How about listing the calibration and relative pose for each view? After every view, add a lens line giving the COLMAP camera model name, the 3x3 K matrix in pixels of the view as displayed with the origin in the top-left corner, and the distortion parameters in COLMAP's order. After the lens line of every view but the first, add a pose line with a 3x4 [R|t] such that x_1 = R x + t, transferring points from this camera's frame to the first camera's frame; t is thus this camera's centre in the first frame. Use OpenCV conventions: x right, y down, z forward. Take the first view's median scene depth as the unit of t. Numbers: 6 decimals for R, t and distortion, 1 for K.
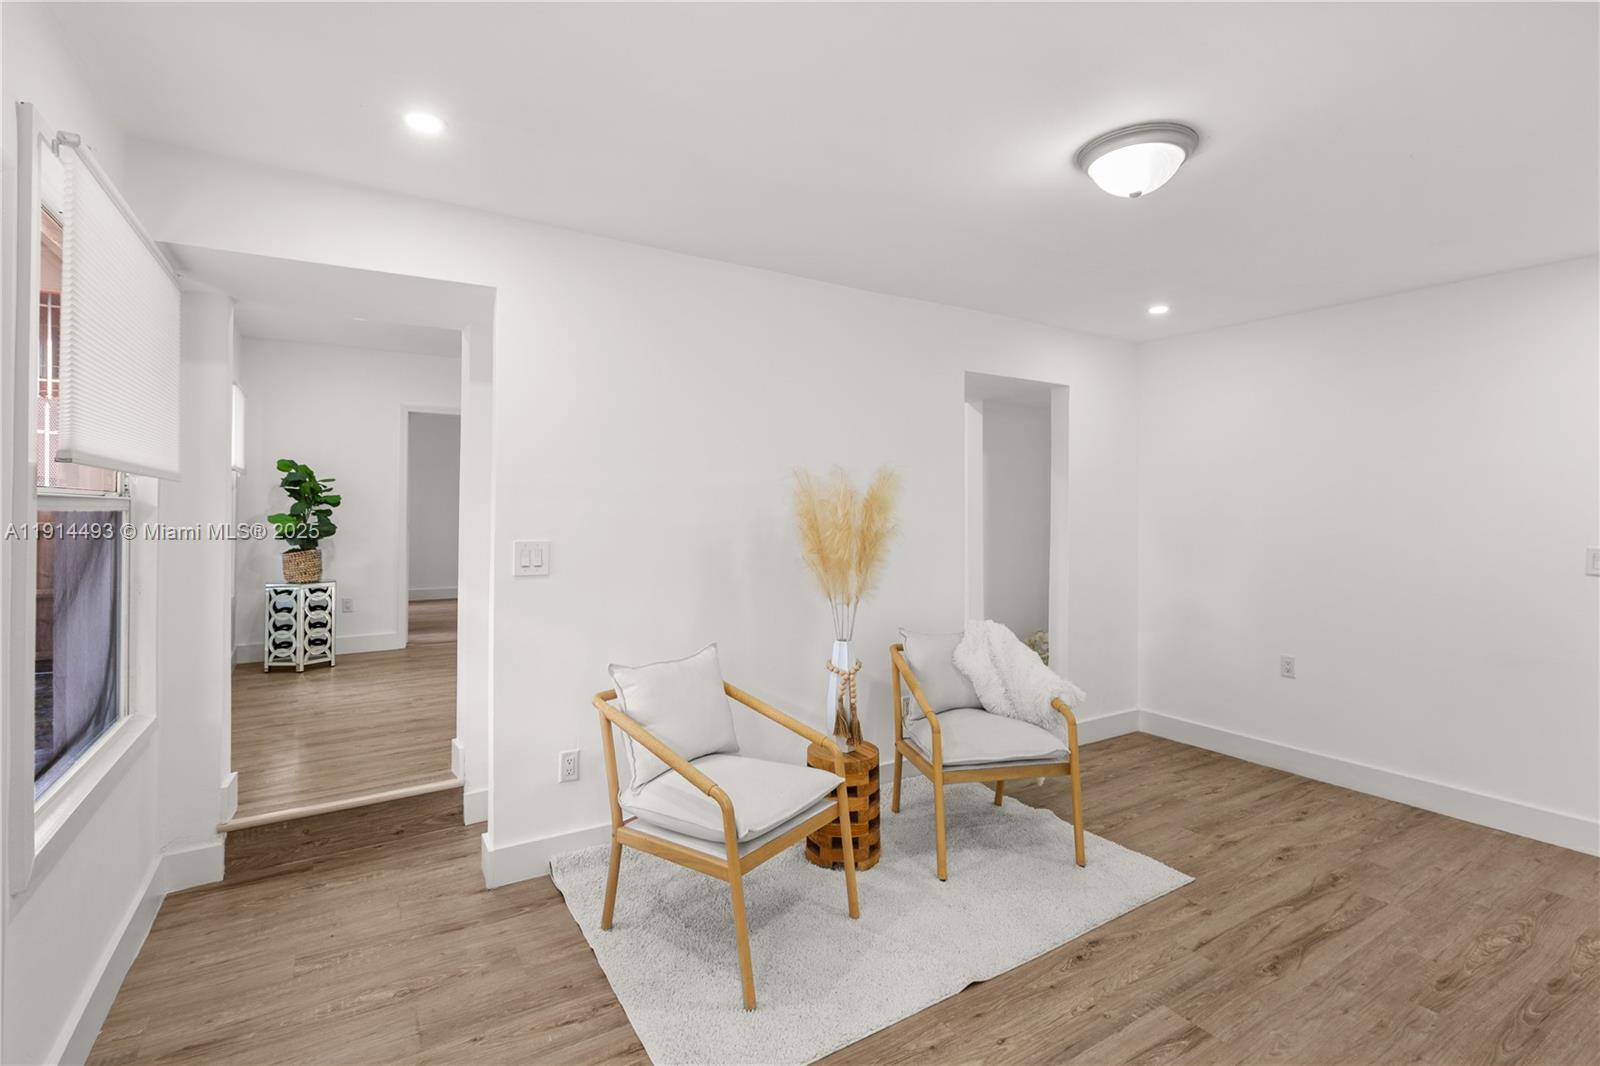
lens RADIAL K [[723.8, 0, 795.2], [0, 723.8, 500.3], [0, 0, 1]] dist [0.001058, -0.000206]
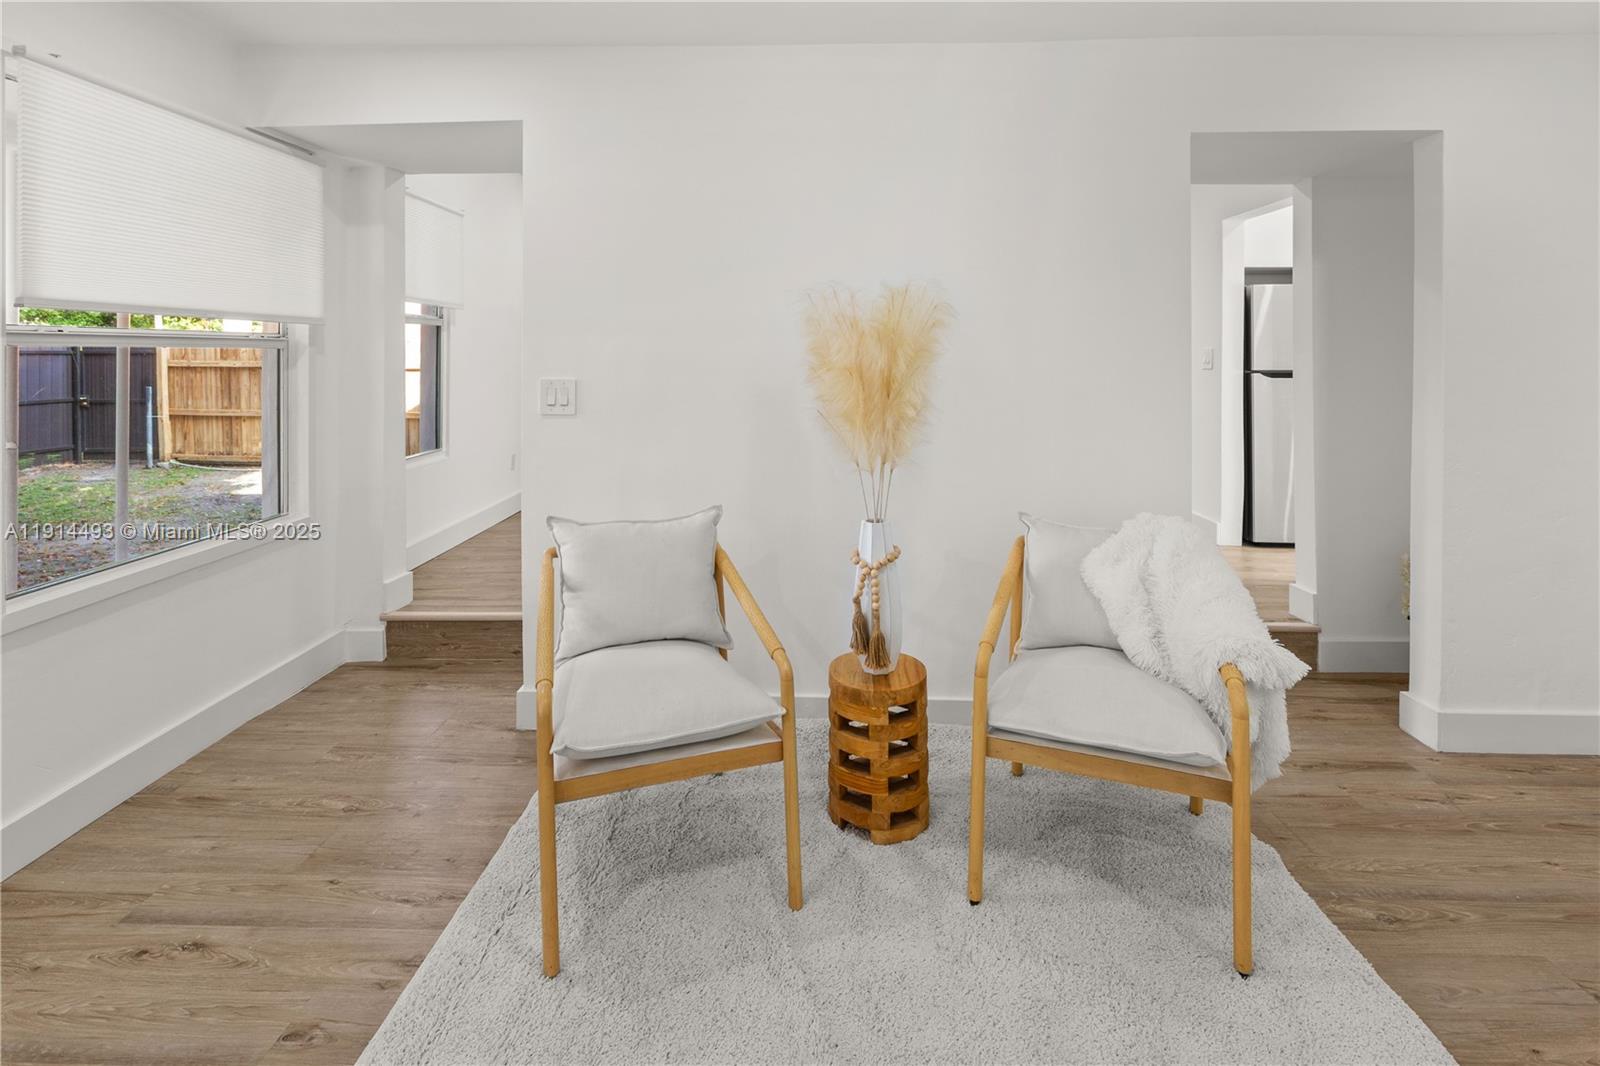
lens RADIAL K [[752.8, 0, 801.8], [0, 752.8, 345.8], [0, 0, 1]] dist [0.001378, -0.000895]
pose [[0.837248, -0.008371, -0.546760, 0.435428], [0.010237, 0.999948, 0.000366, 0.015018], [0.546728, -0.005904, 0.837289, 0.328571]]
